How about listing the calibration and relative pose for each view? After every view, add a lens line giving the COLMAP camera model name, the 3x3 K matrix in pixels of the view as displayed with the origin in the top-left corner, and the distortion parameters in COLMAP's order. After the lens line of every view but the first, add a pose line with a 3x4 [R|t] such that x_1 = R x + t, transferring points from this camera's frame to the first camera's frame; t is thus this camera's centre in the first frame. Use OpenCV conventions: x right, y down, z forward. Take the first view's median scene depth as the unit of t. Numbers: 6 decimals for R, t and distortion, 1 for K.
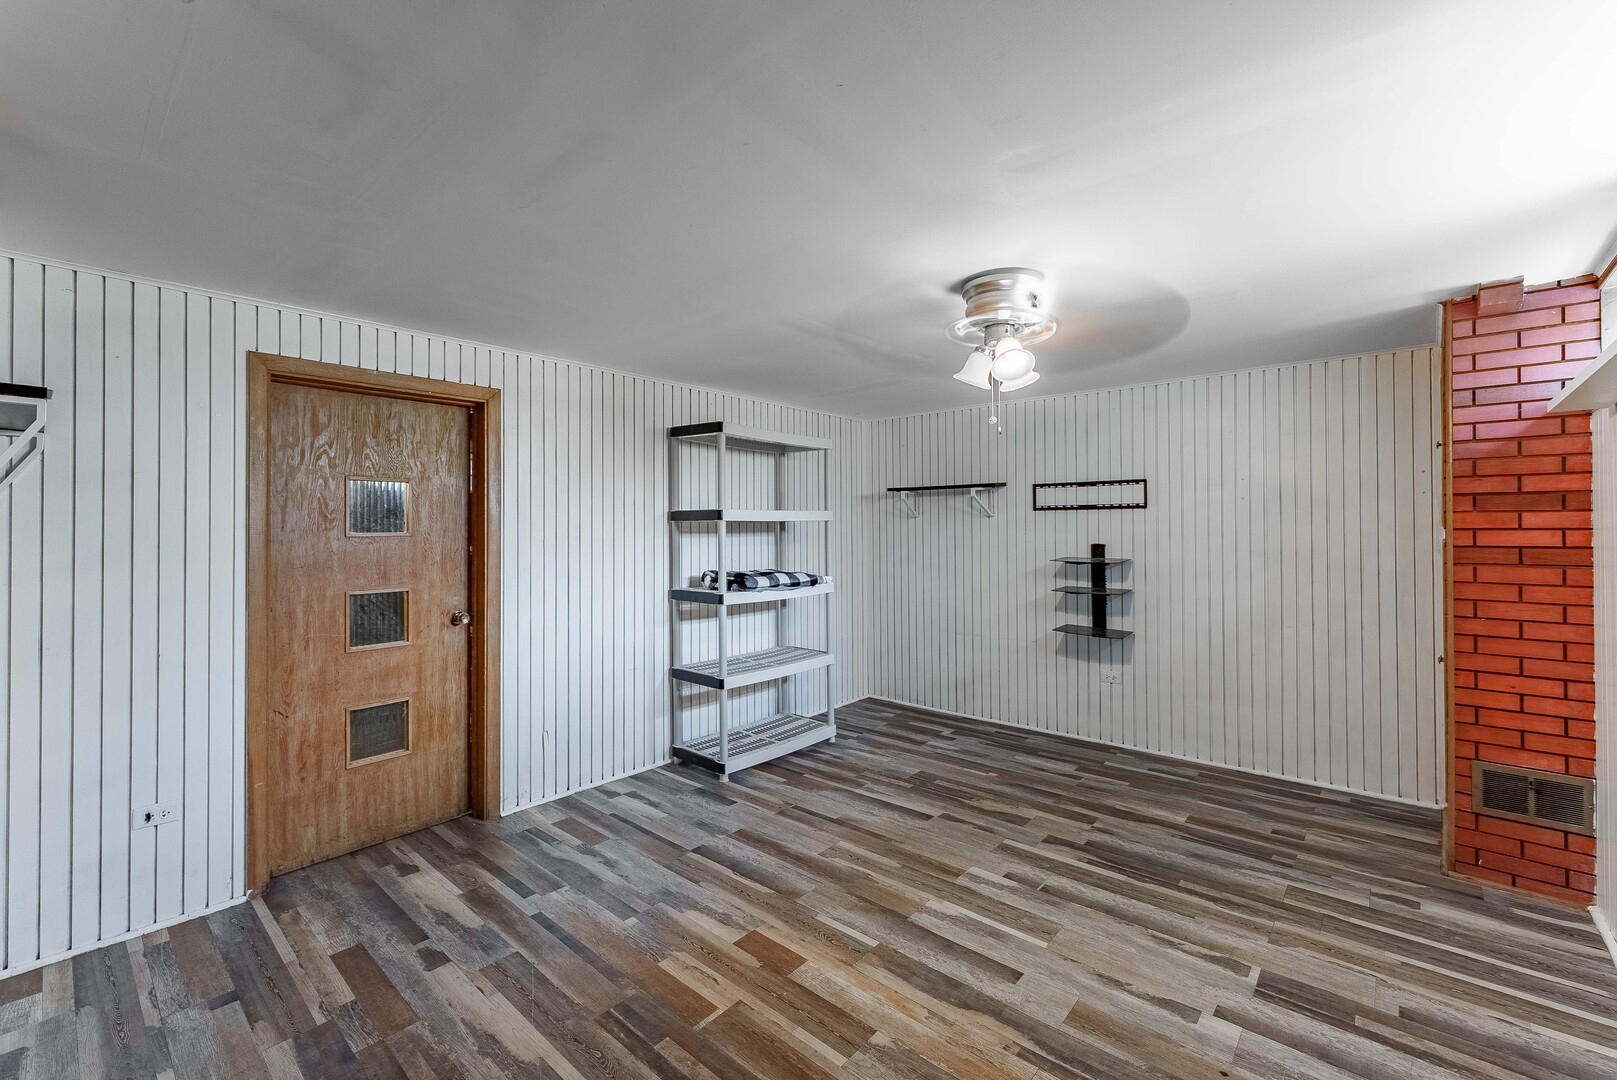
lens RADIAL K [[679.0, 0, 809.8], [0, 679.0, 523.9], [0, 0, 1]] dist [-0.000213, 0.000192]
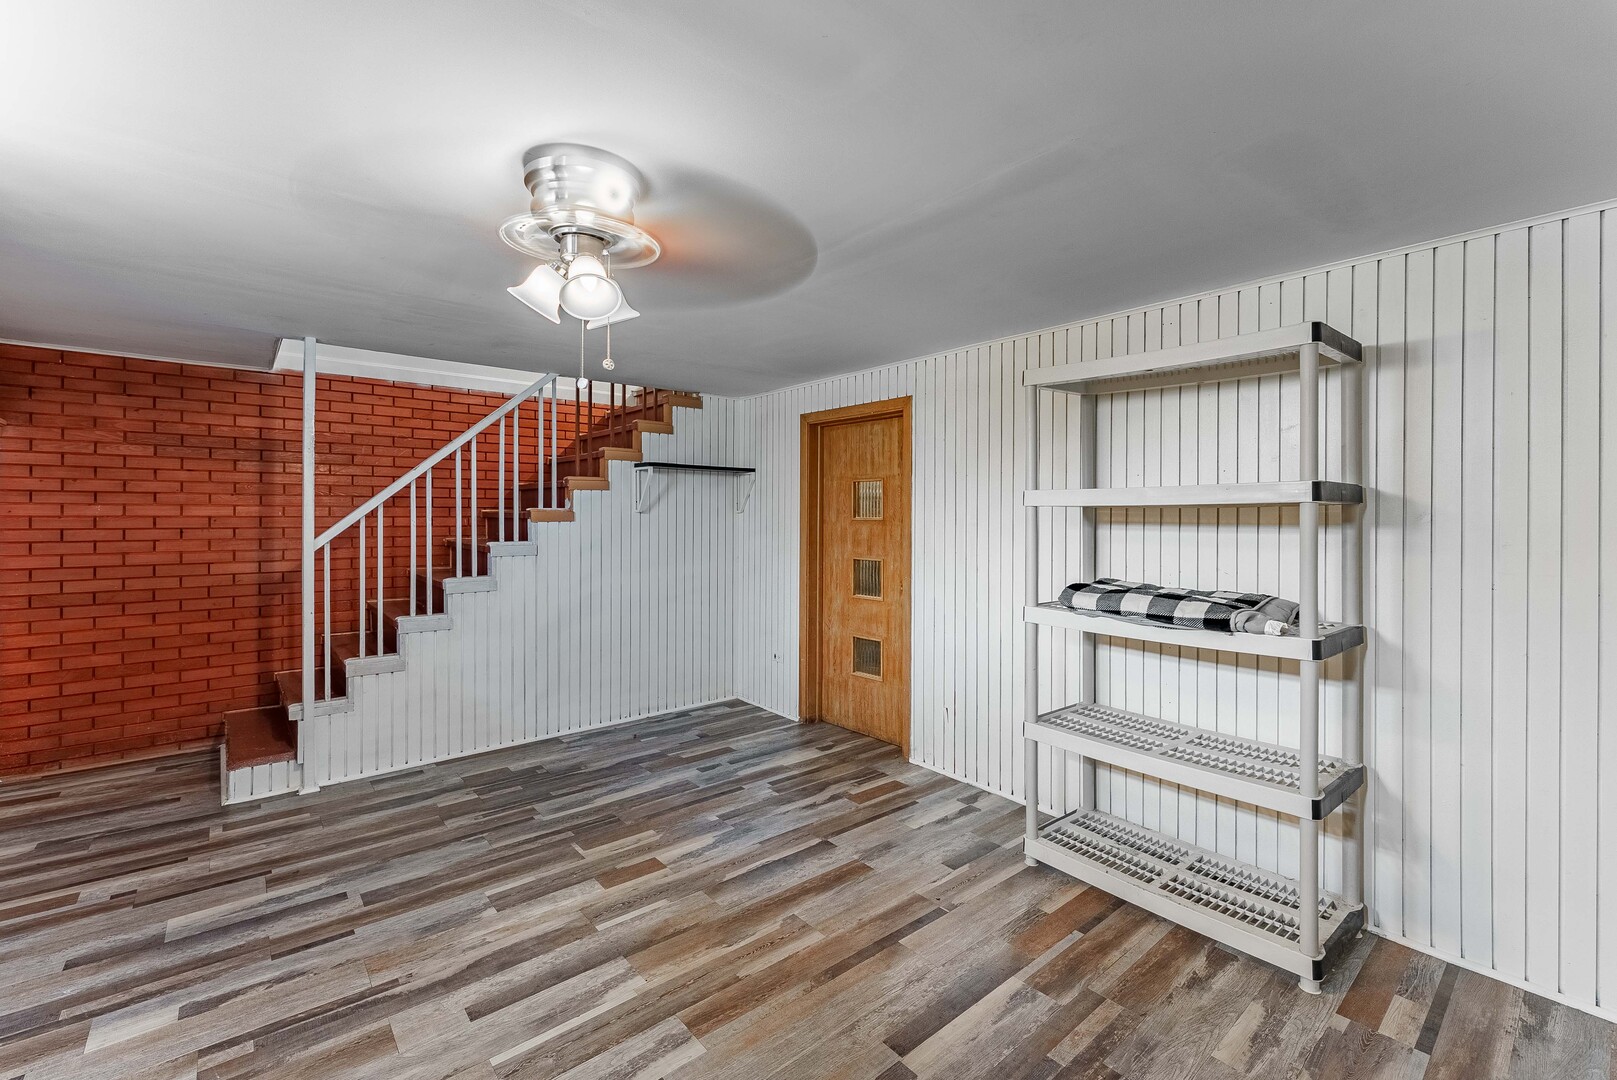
lens RADIAL K [[679.0, 0, 821.6], [0, 679.0, 518.9], [0, 0, 1]] dist [-0.000213, 0.000192]
pose [[-0.139279, 0.012709, -0.990172, 0.858575], [0.000705, 0.999919, 0.012735, -0.002627], [0.990253, 0.001075, -0.139276, 1.208222]]
